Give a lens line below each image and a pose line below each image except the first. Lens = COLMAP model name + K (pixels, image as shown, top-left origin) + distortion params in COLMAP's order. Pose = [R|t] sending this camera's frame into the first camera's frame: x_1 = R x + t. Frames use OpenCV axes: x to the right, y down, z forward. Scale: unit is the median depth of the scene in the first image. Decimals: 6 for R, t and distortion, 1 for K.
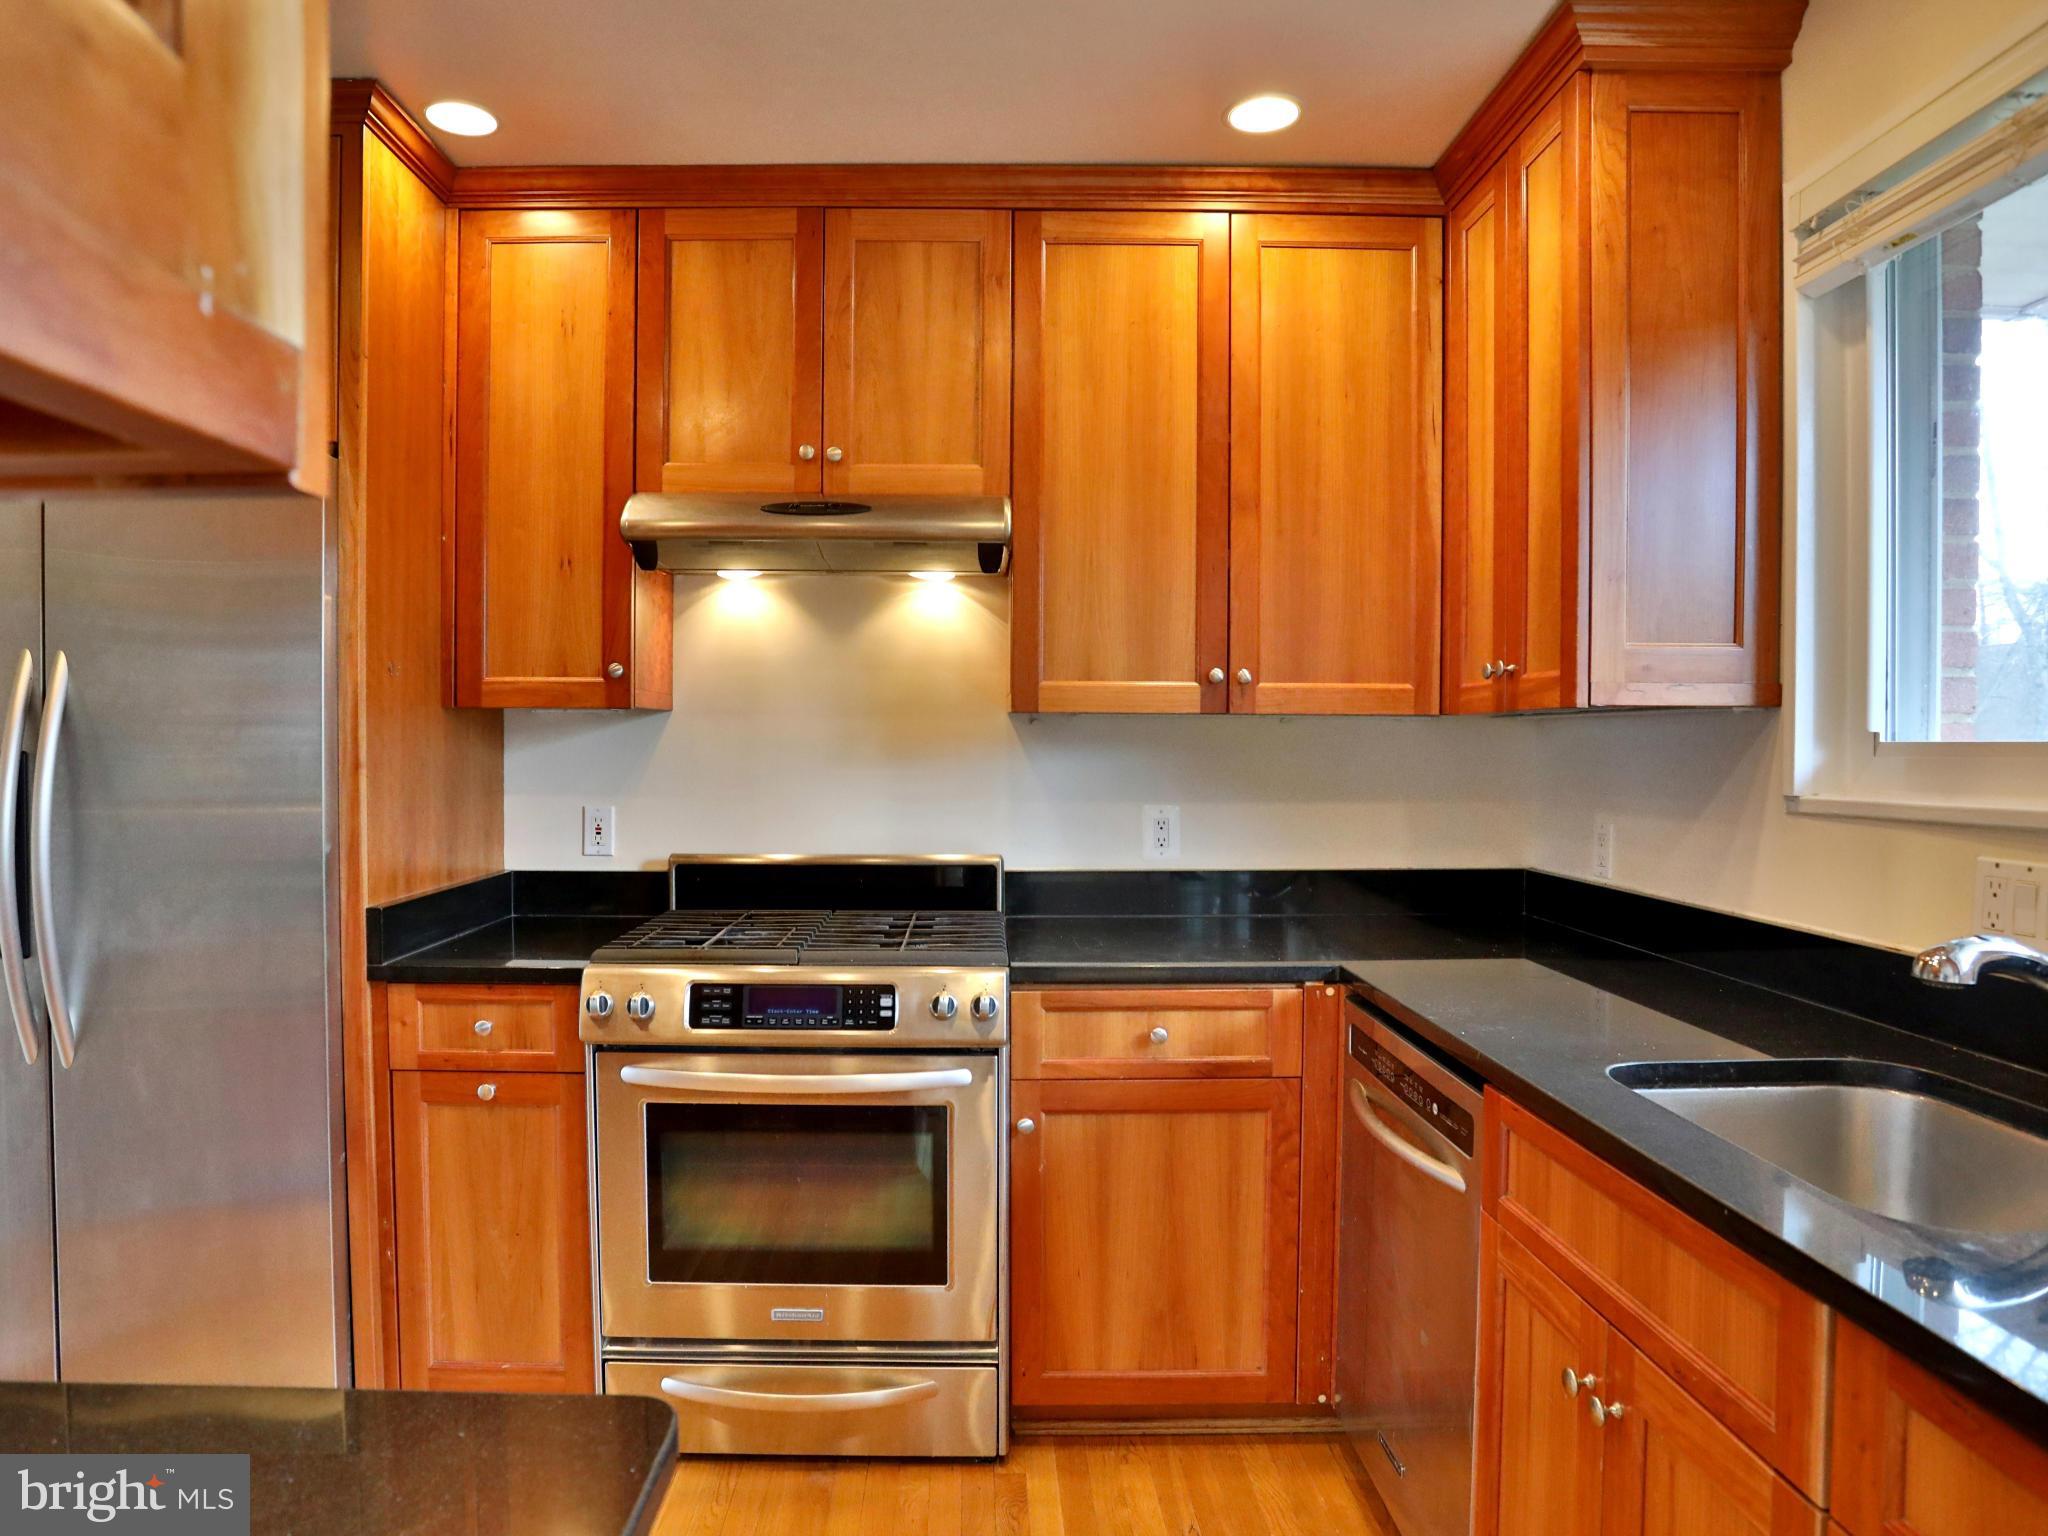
lens RADIAL K [[1228.4, 0, 1038.2], [0, 1228.4, 785.9], [0, 0, 1]] dist [-0.080627, 0.048918]
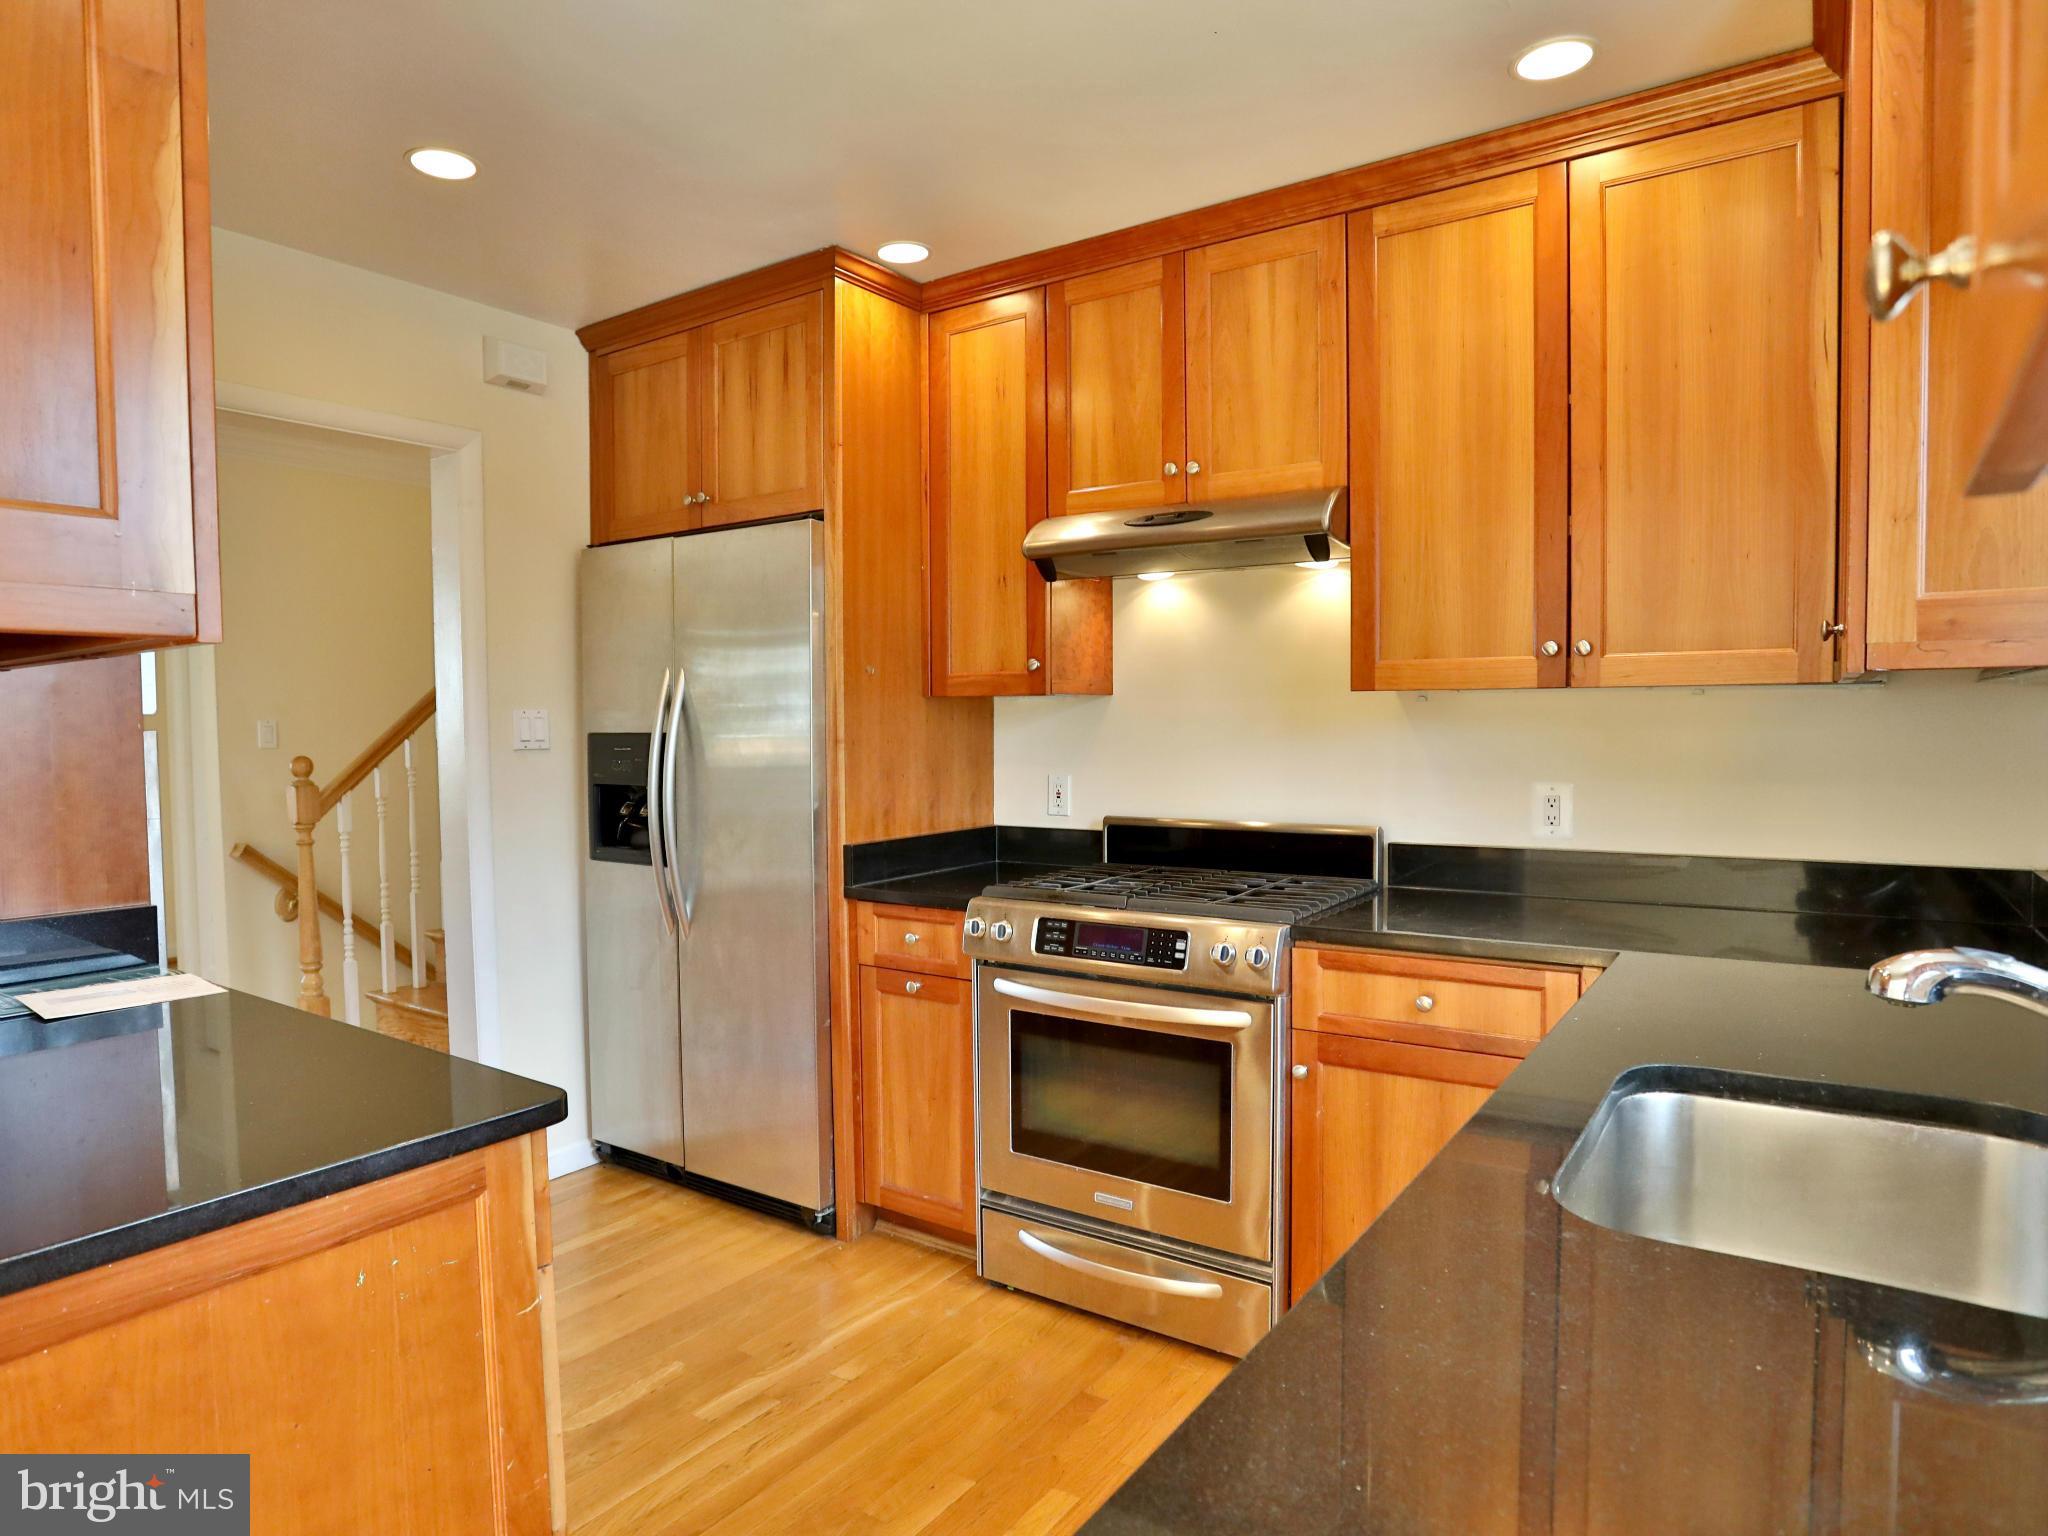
lens RADIAL K [[1228.4, 0, 1038.2], [0, 1228.4, 785.9], [0, 0, 1]] dist [-0.080627, 0.048918]
pose [[0.818452, 0.019418, -0.574247, 0.413124], [-0.008185, 0.999721, 0.022140, 0.001051], [0.574517, -0.013421, 0.818383, -0.021099]]
